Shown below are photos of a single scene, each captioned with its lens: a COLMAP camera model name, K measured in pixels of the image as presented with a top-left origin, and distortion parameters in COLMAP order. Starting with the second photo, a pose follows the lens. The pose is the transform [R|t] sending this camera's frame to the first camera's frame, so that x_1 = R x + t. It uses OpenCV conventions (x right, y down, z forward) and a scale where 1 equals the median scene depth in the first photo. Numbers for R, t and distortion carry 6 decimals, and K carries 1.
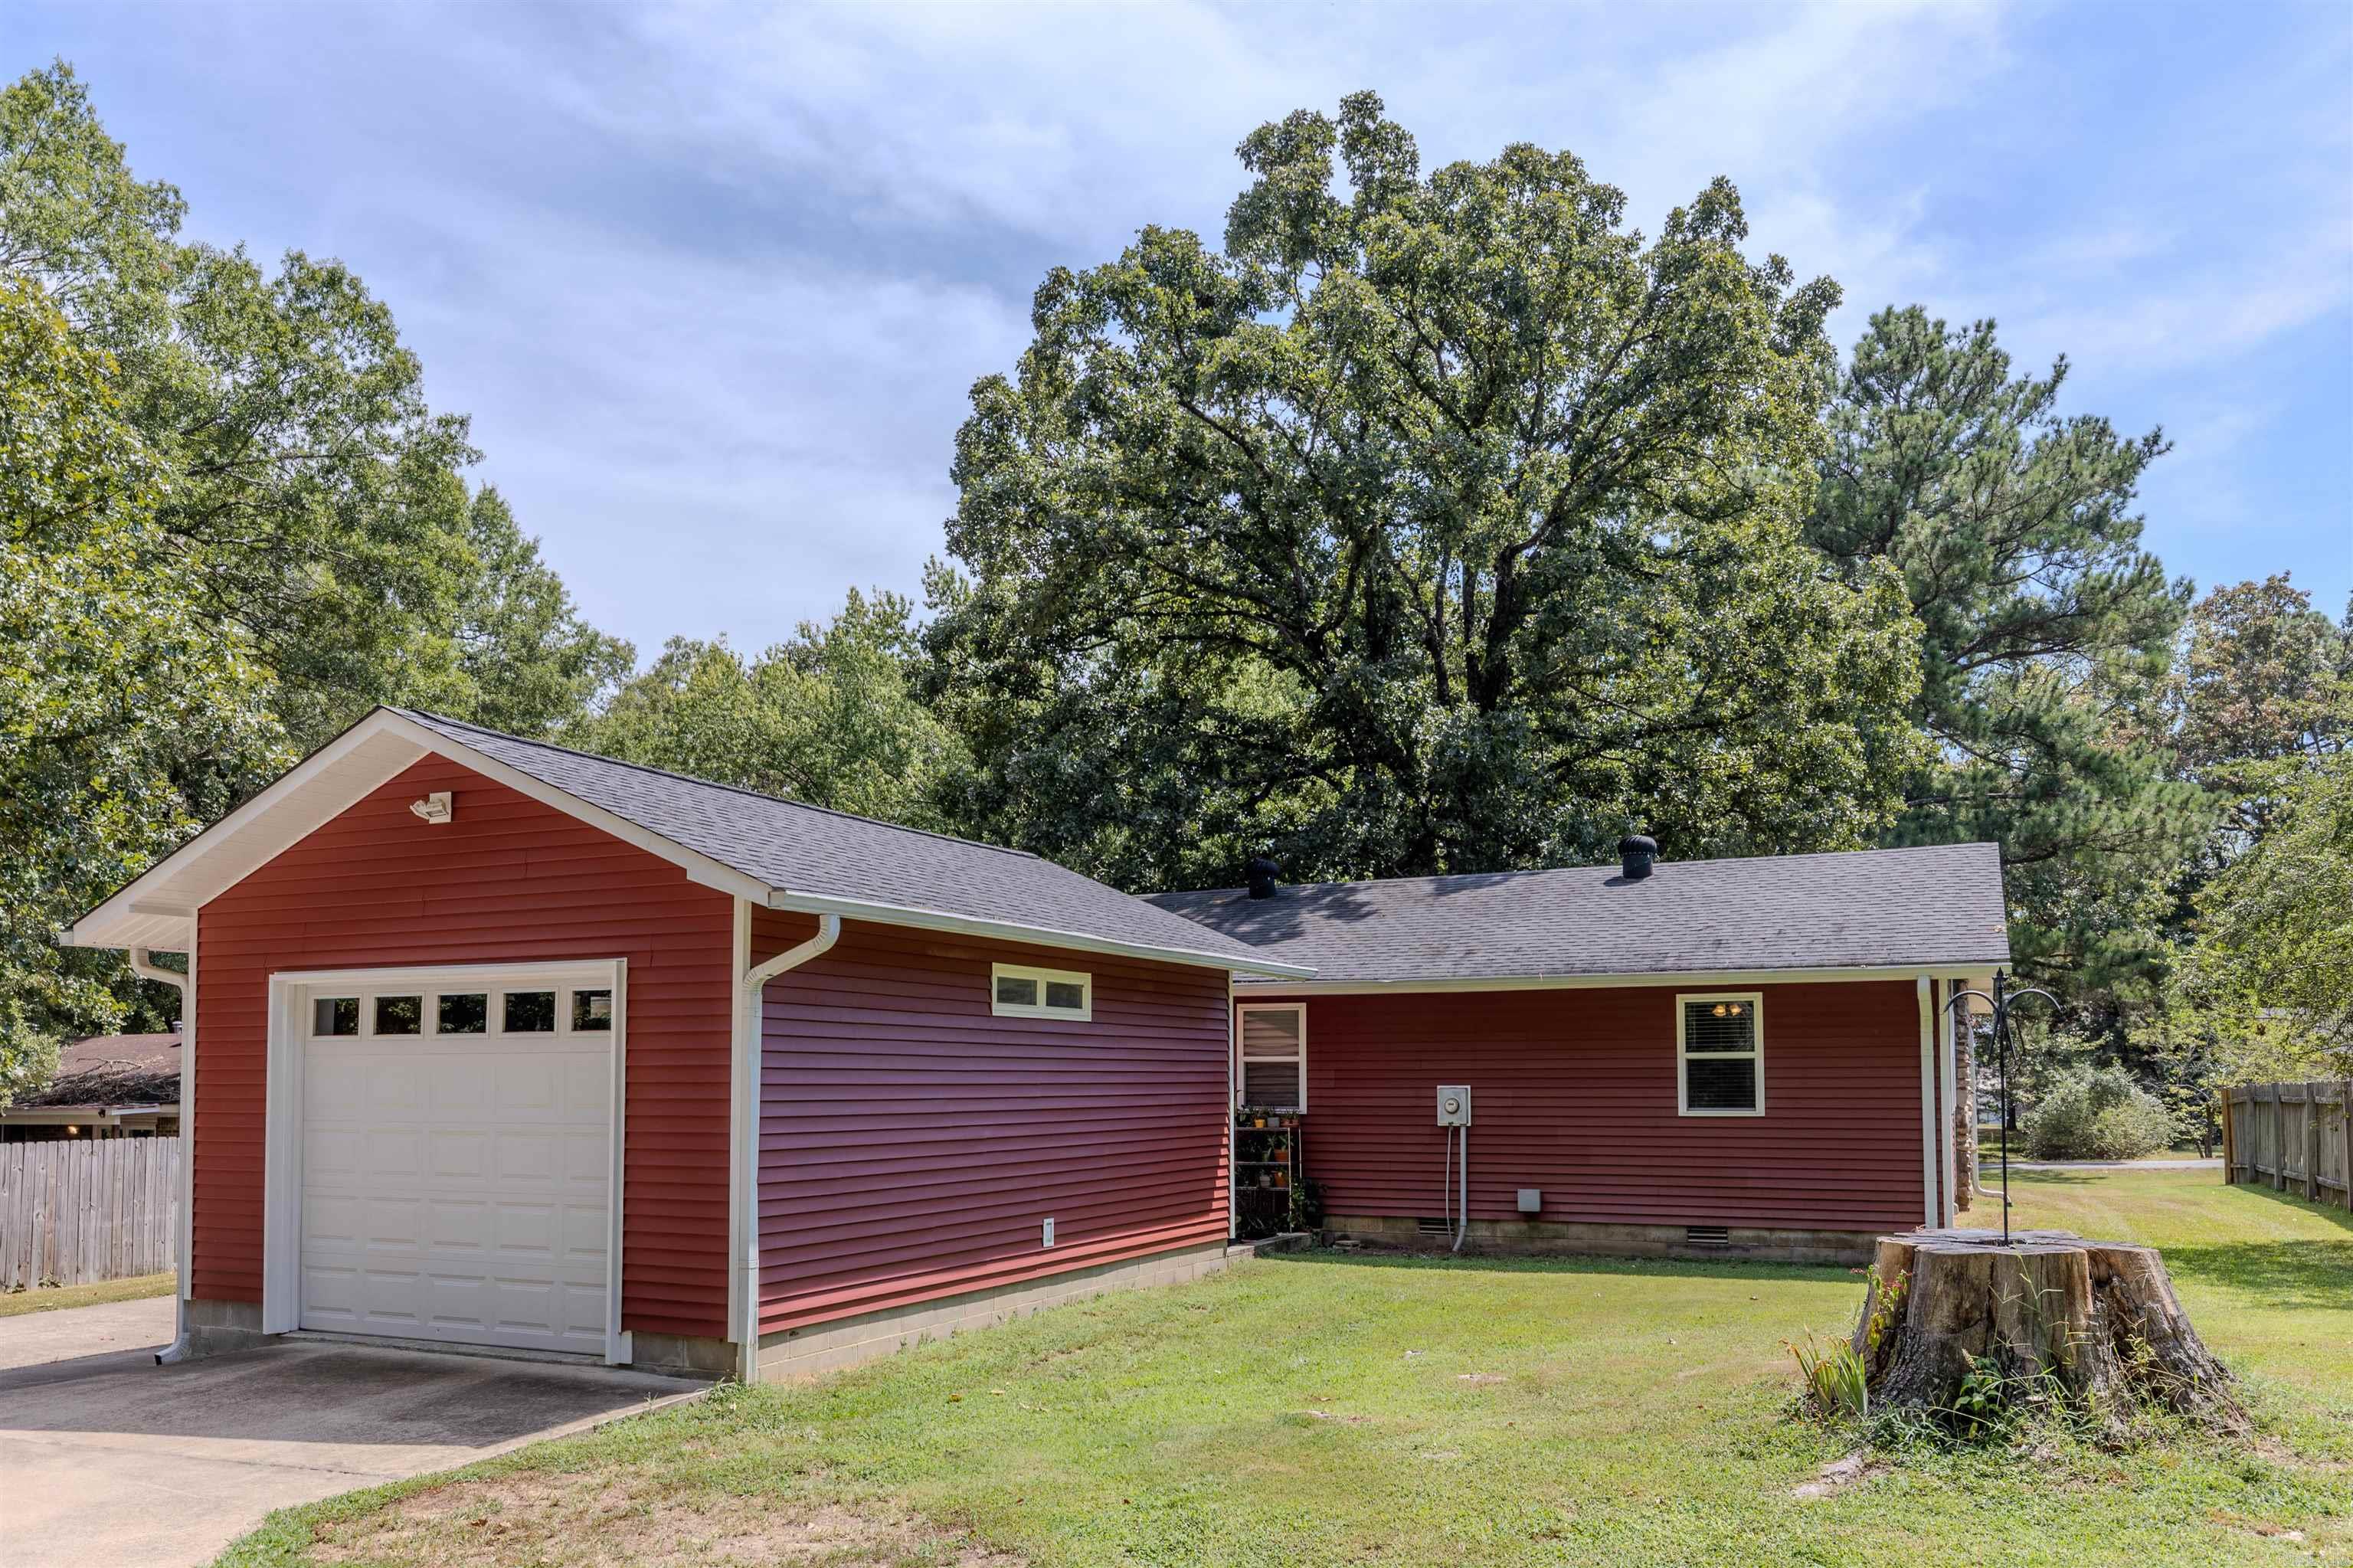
lens RADIAL K [[1696.2, 0, 1178.6], [0, 1696.2, 998.1], [0, 0, 1]] dist [-0.003020, -0.001669]
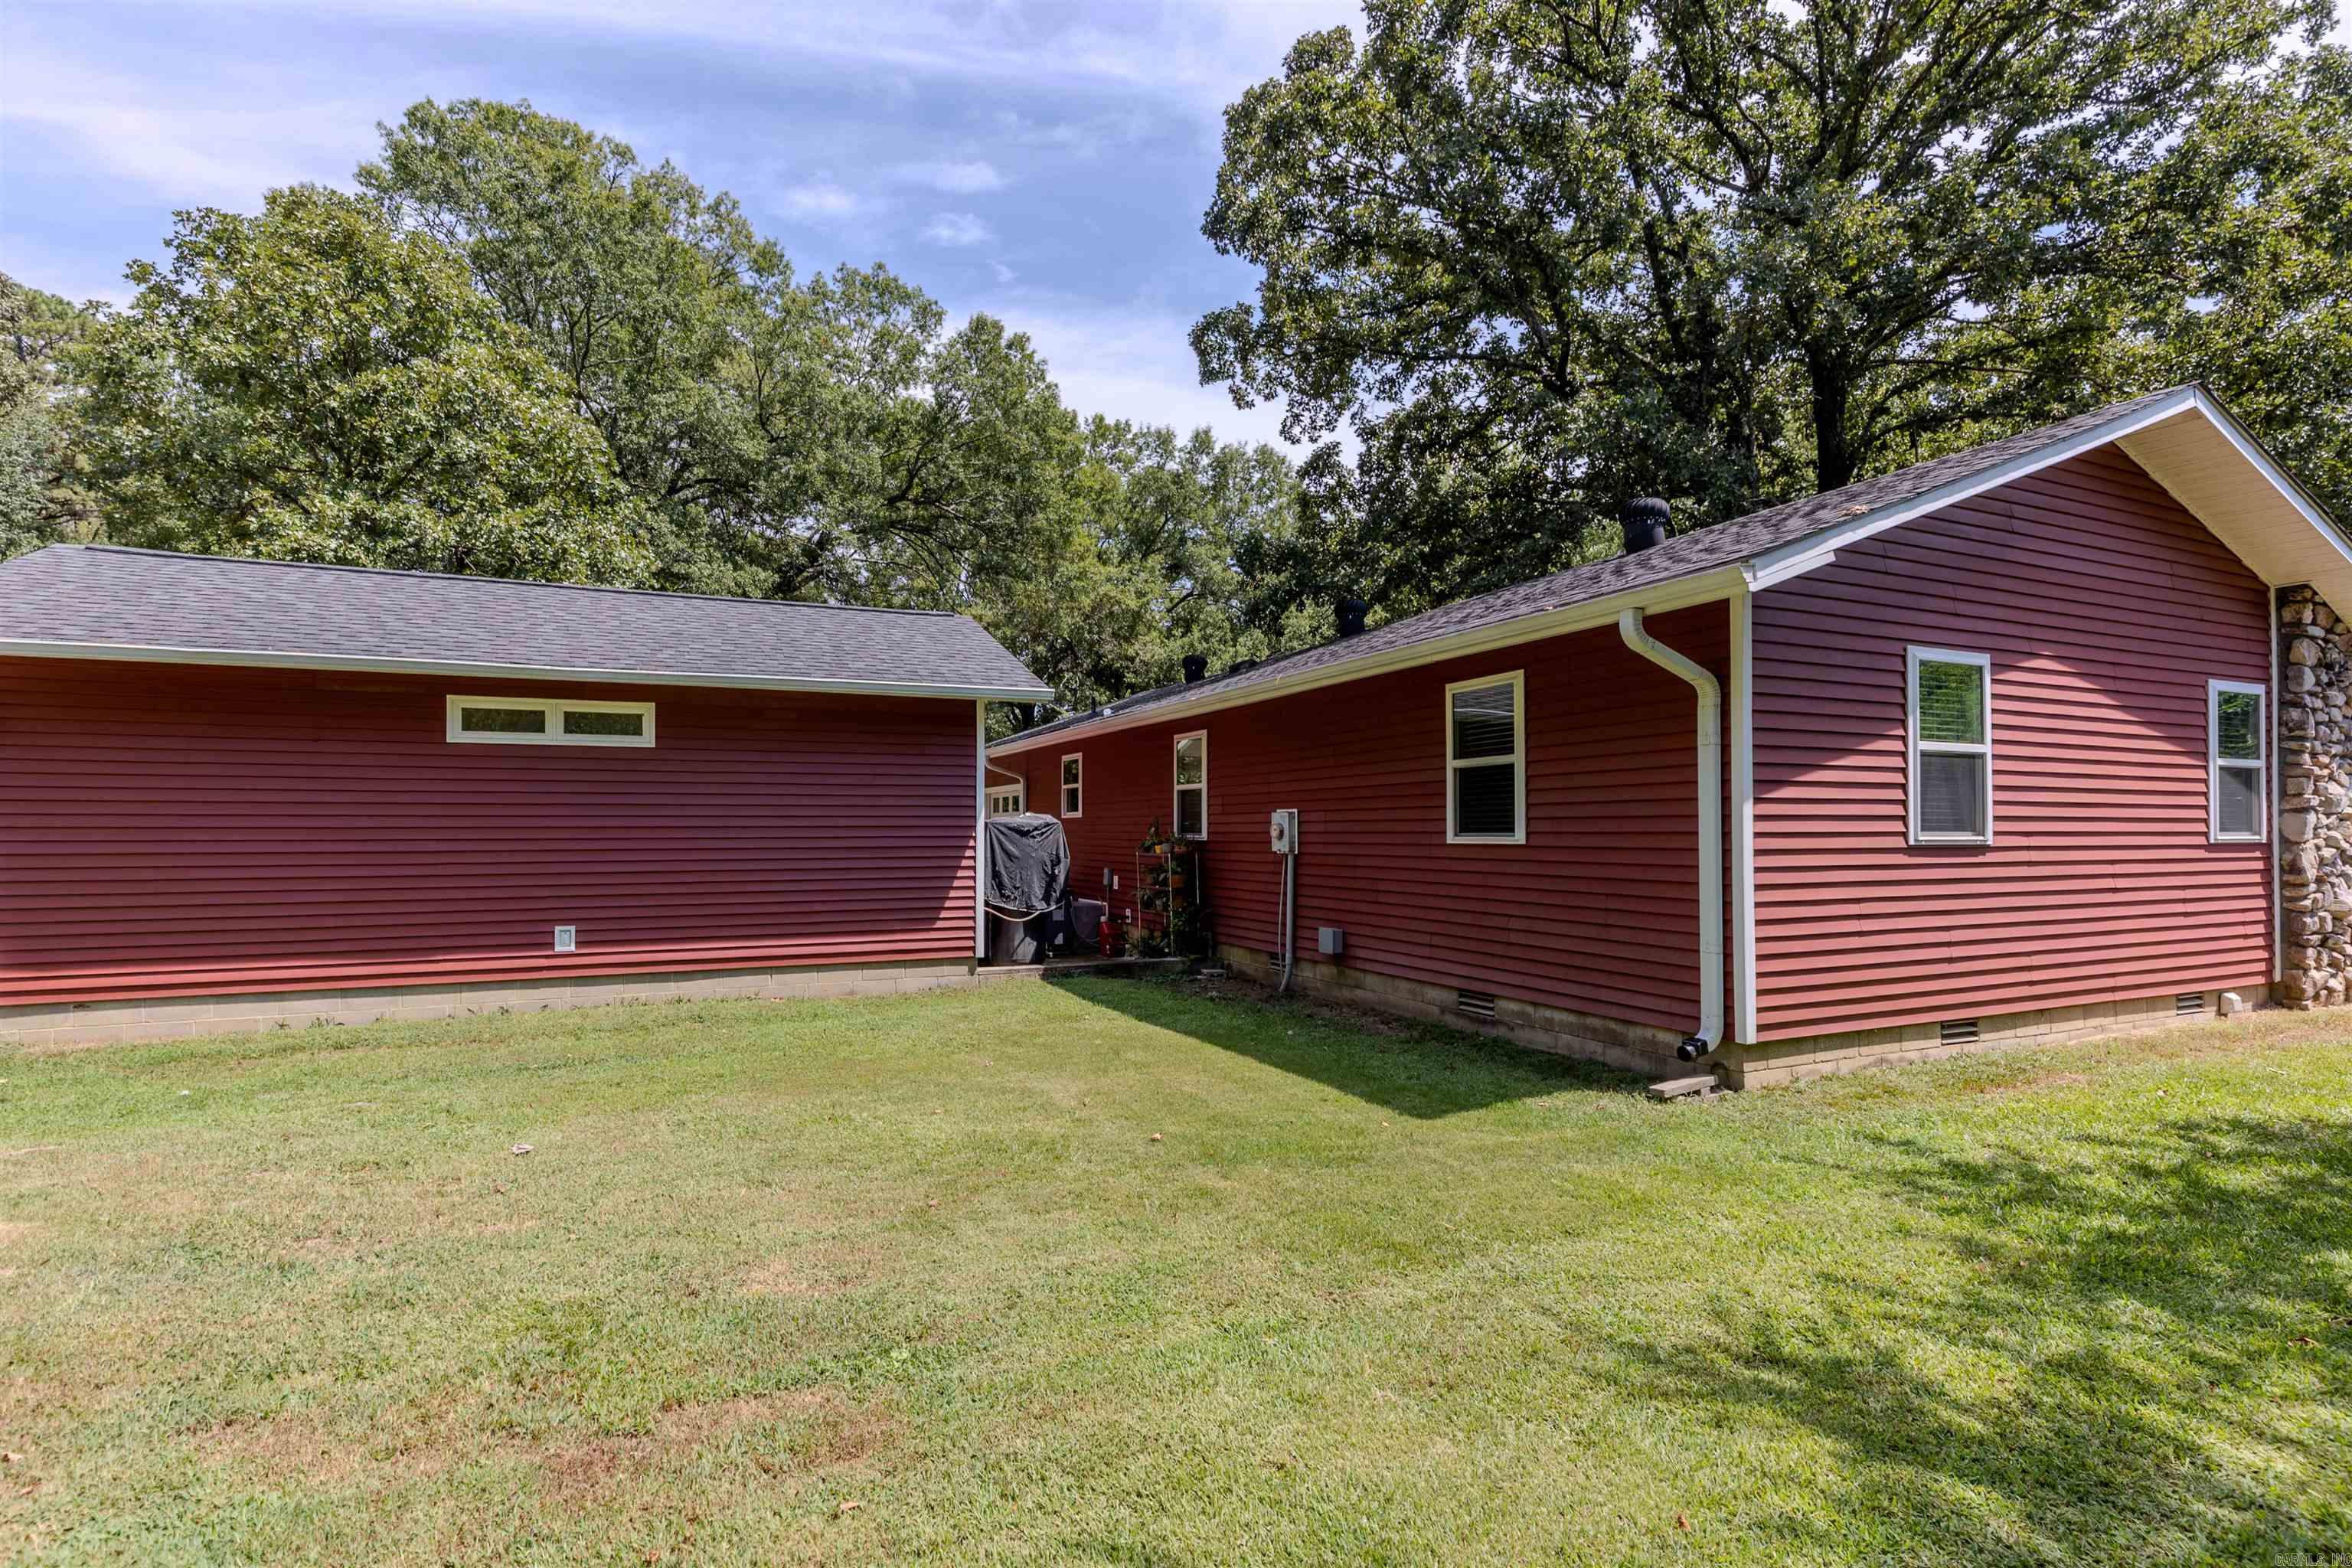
lens RADIAL K [[1085.1, 0, 1141.6], [0, 1085.1, 815.6], [0, 0, 1]] dist [-0.000125, -0.001160]
pose [[0.760152, -0.008242, -0.649693, 0.636519], [0.032172, 0.999171, 0.024966, 0.050211], [0.648948, -0.039879, 0.759787, 0.675188]]
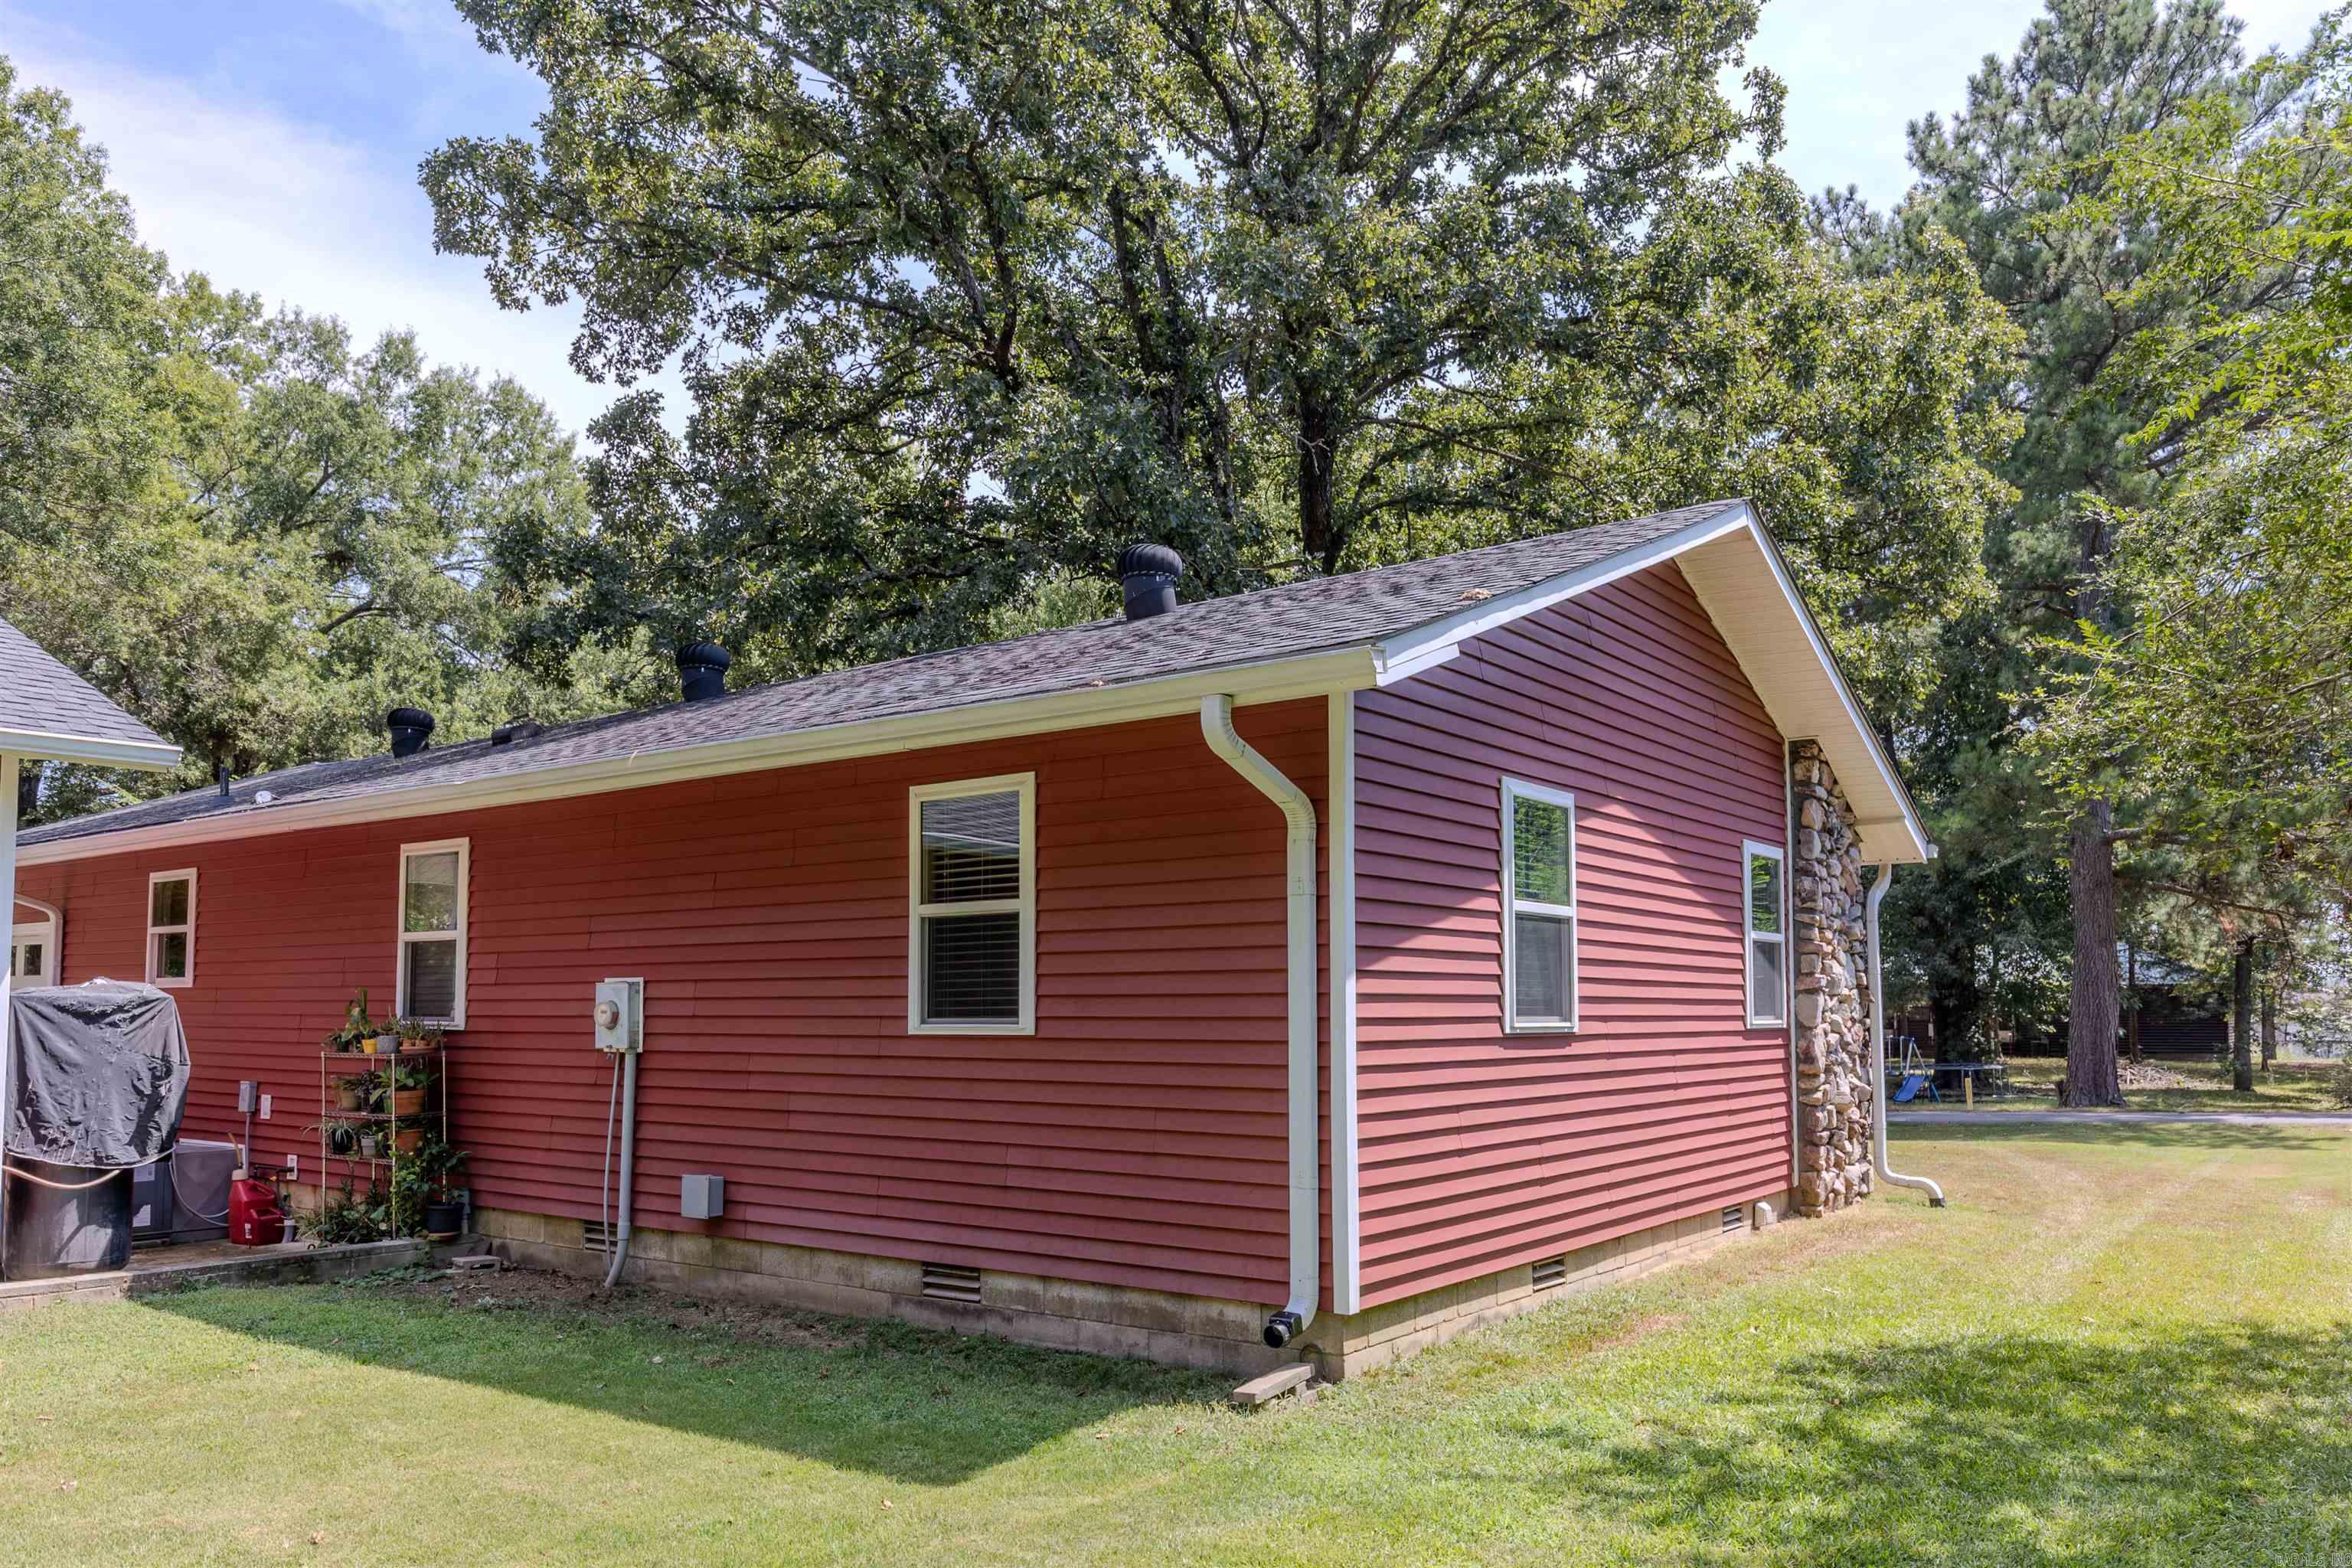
lens RADIAL K [[1668.4, 0, 1173.3], [0, 1668.4, 910.9], [0, 0, 1]] dist [-0.006304, -0.002066]
pose [[0.980607, -0.009929, -0.195734, 0.581415], [0.008024, 0.999912, -0.010521, 0.049296], [0.195822, 0.008746, 0.980601, 0.680351]]
